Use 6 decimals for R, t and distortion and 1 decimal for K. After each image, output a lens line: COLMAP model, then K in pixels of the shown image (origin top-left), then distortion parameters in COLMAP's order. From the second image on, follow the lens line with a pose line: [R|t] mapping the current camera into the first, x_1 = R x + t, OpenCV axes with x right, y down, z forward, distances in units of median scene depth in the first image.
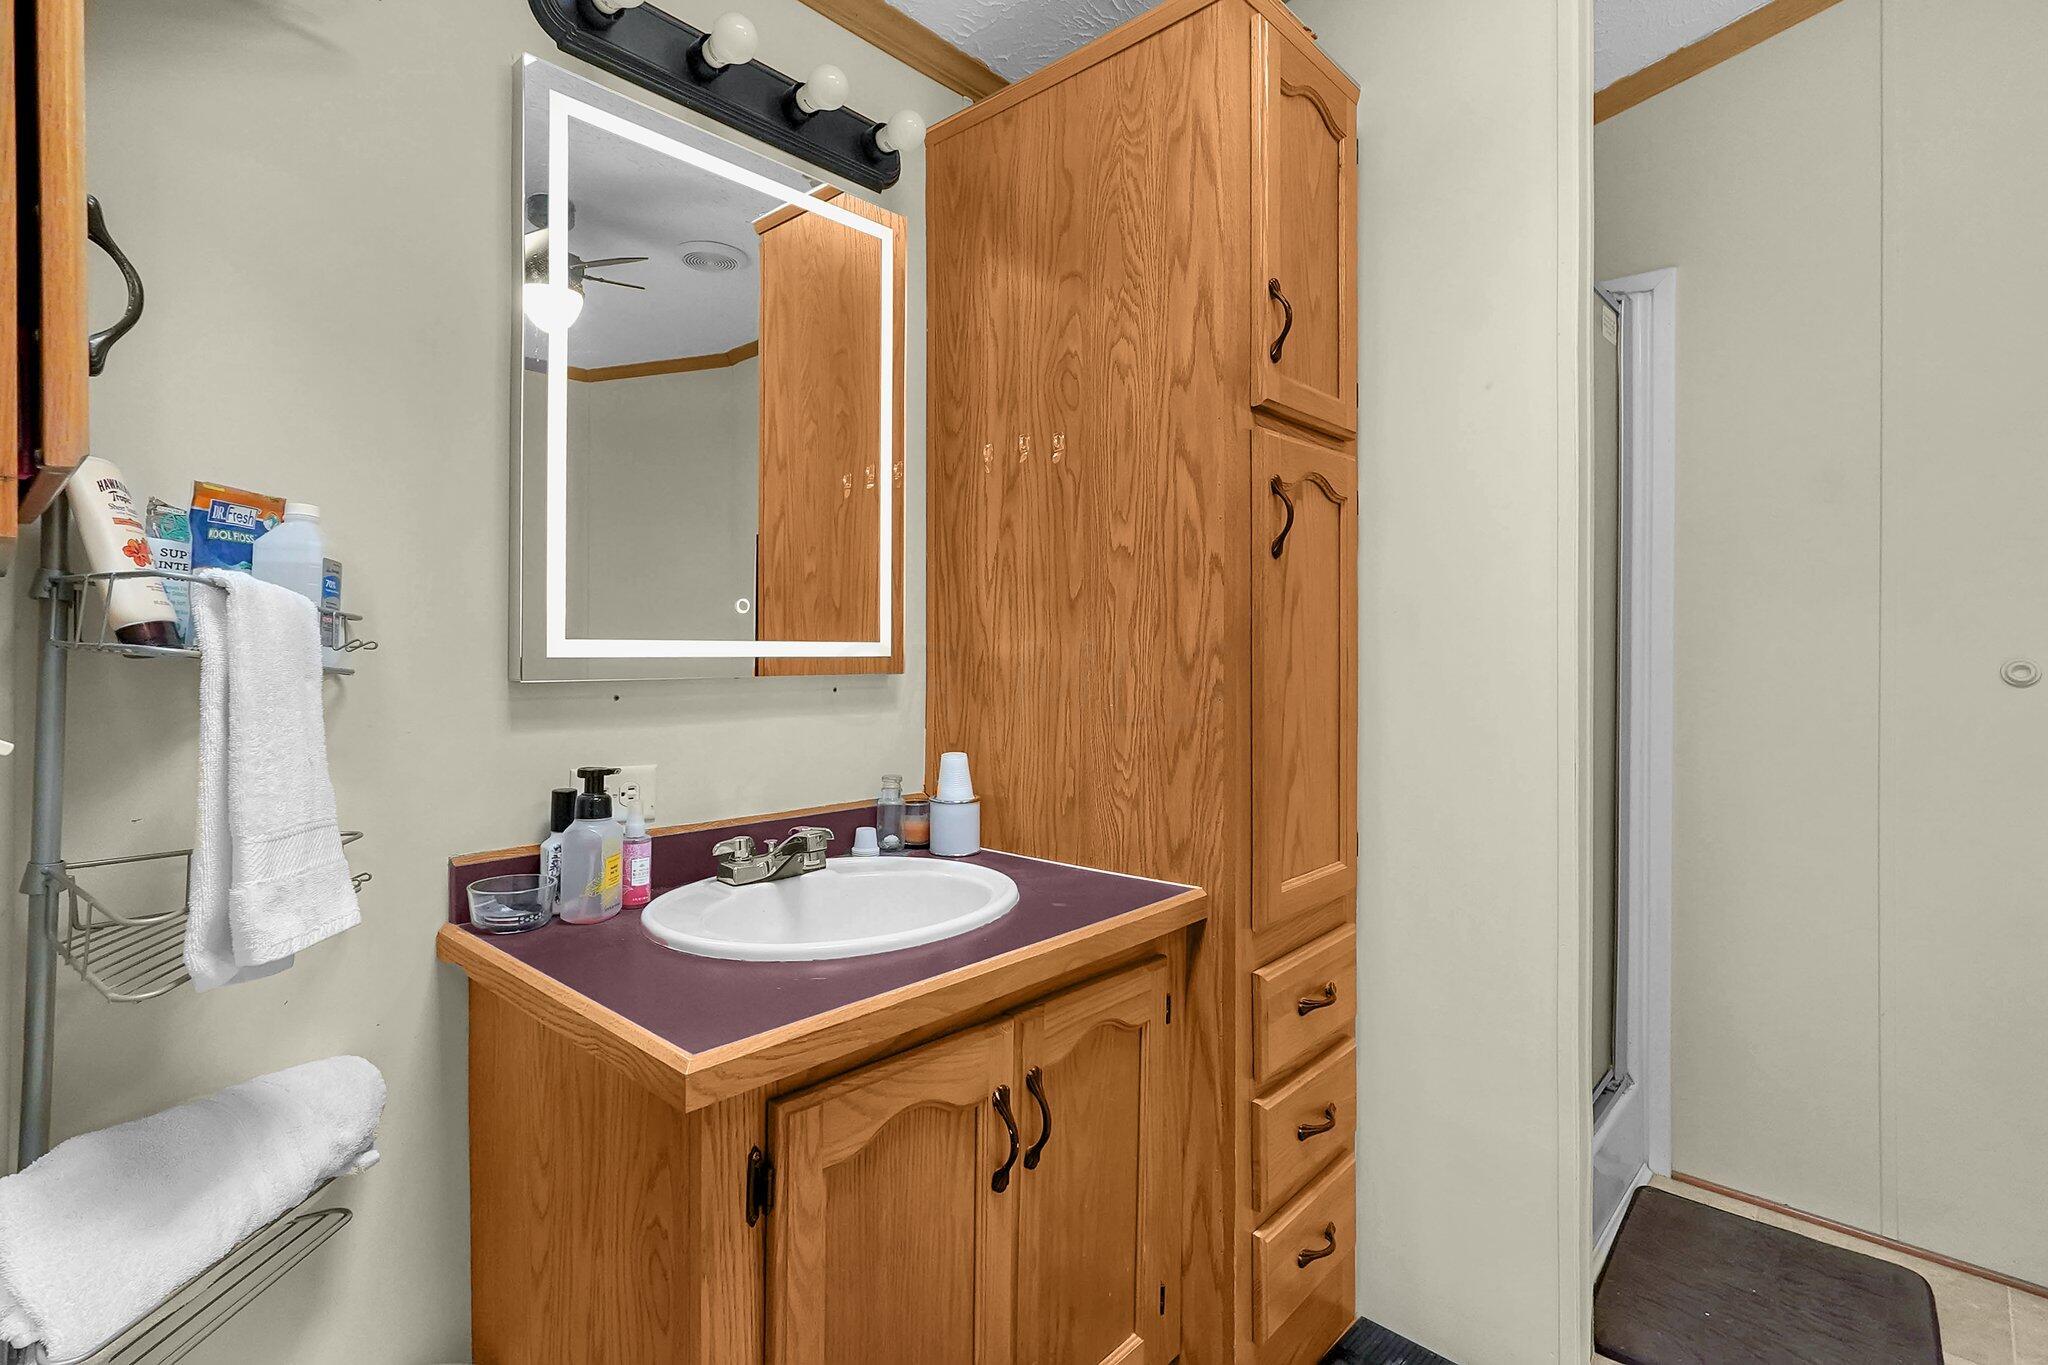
lens RADIAL K [[957.8, 0, 1020.8], [0, 957.8, 669.6], [0, 0, 1]] dist [0.001819, 0.000289]
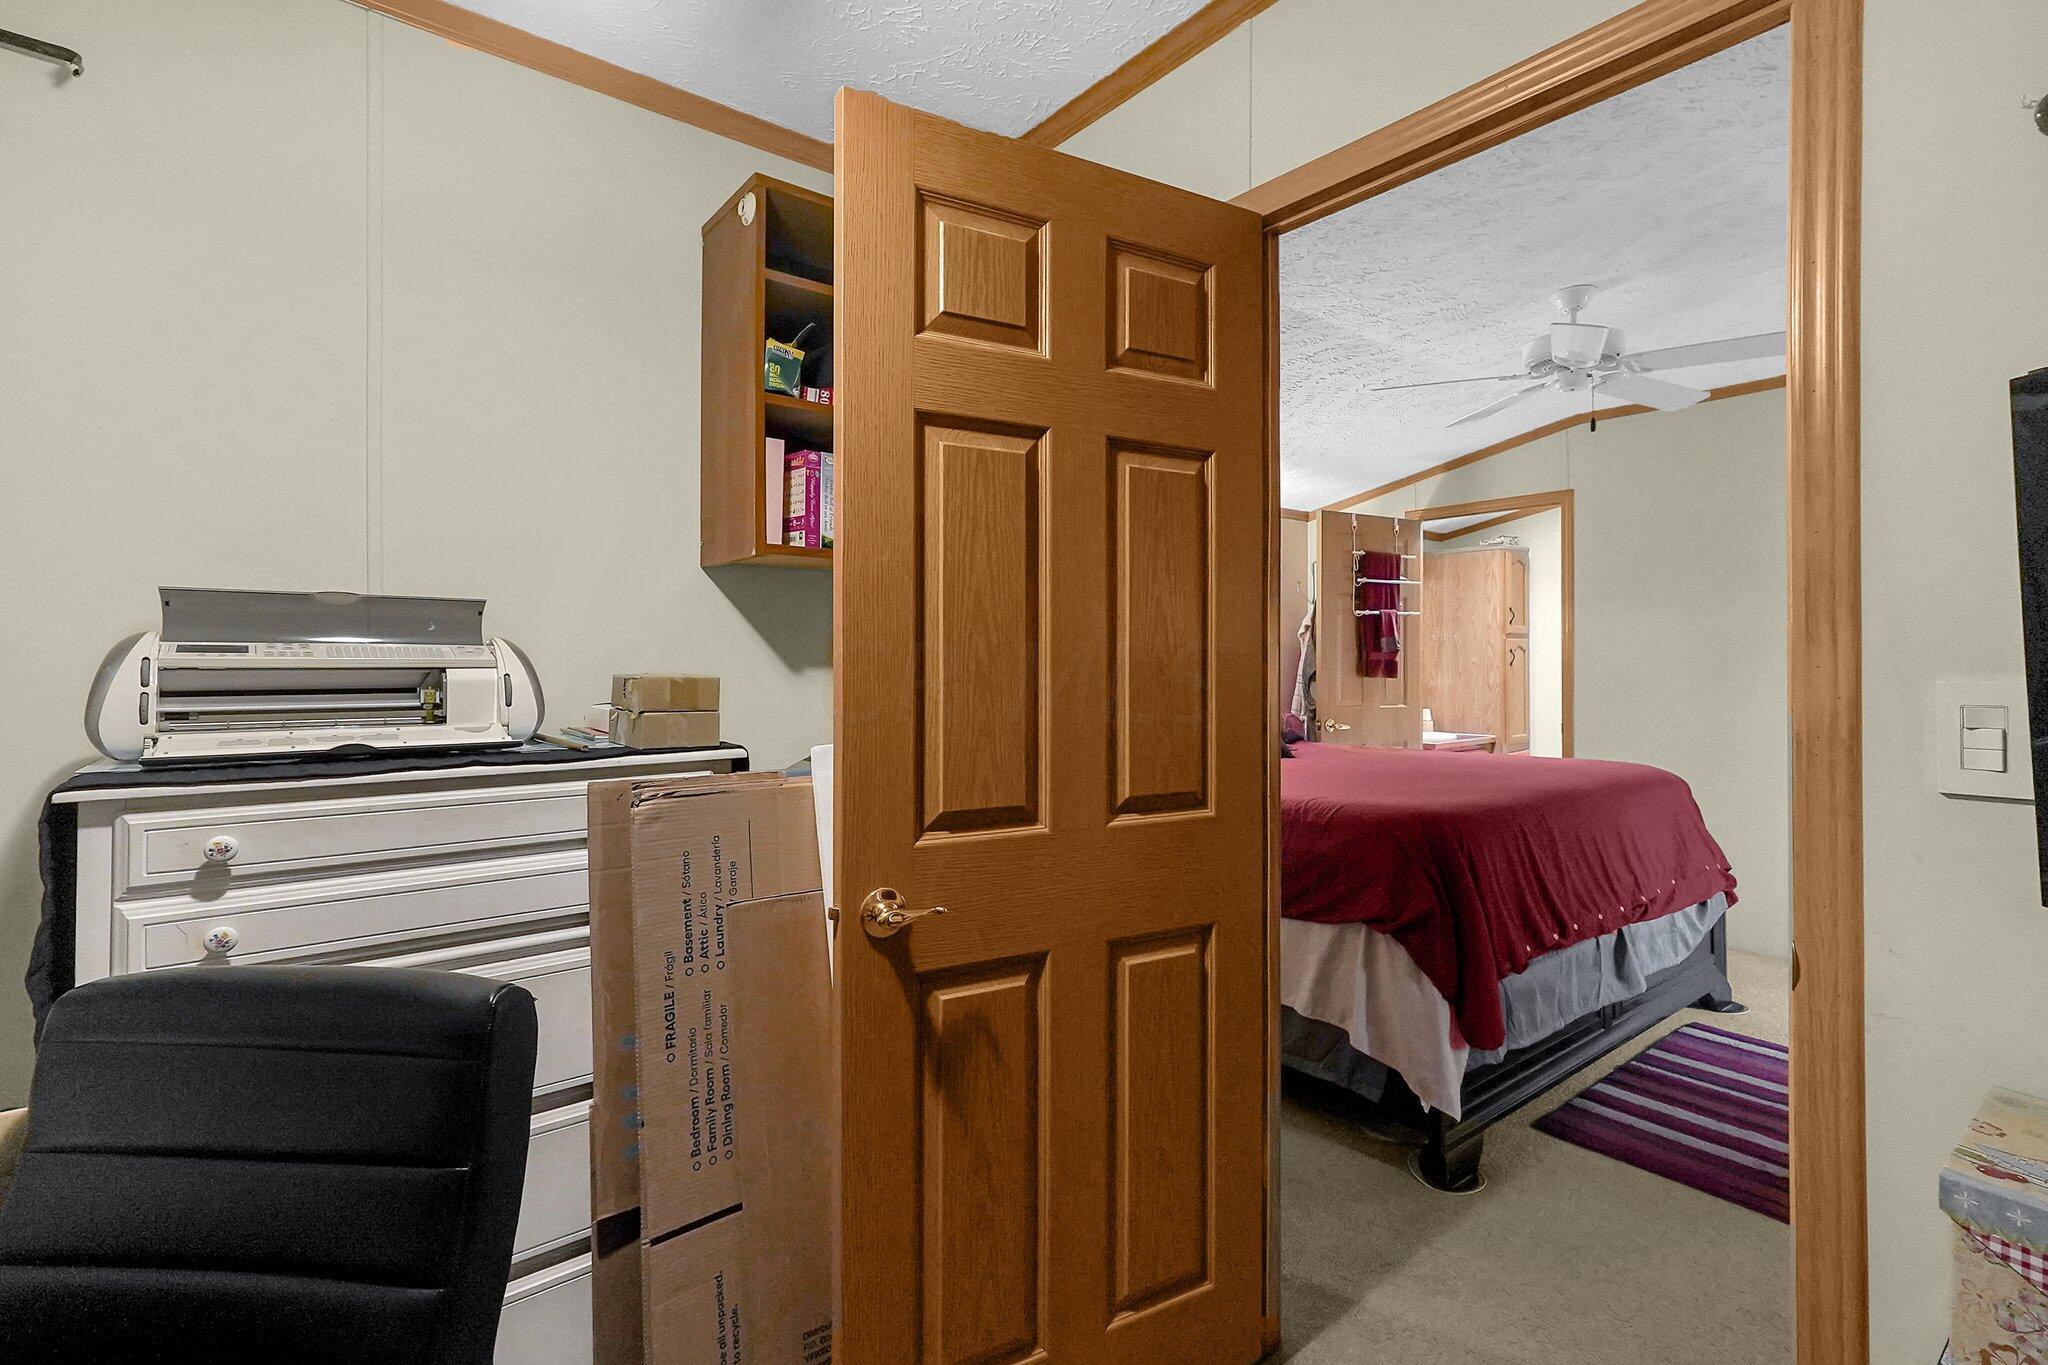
lens RADIAL K [[957.8, 0, 1024.1], [0, 957.8, 673.8], [0, 0, 1]] dist [0.001819, 0.000289]
pose [[0.987293, -0.000715, -0.158907, -1.214375], [0.000181, 0.999994, -0.003380, -0.055709], [0.158909, 0.003308, 0.987288, -3.632912]]
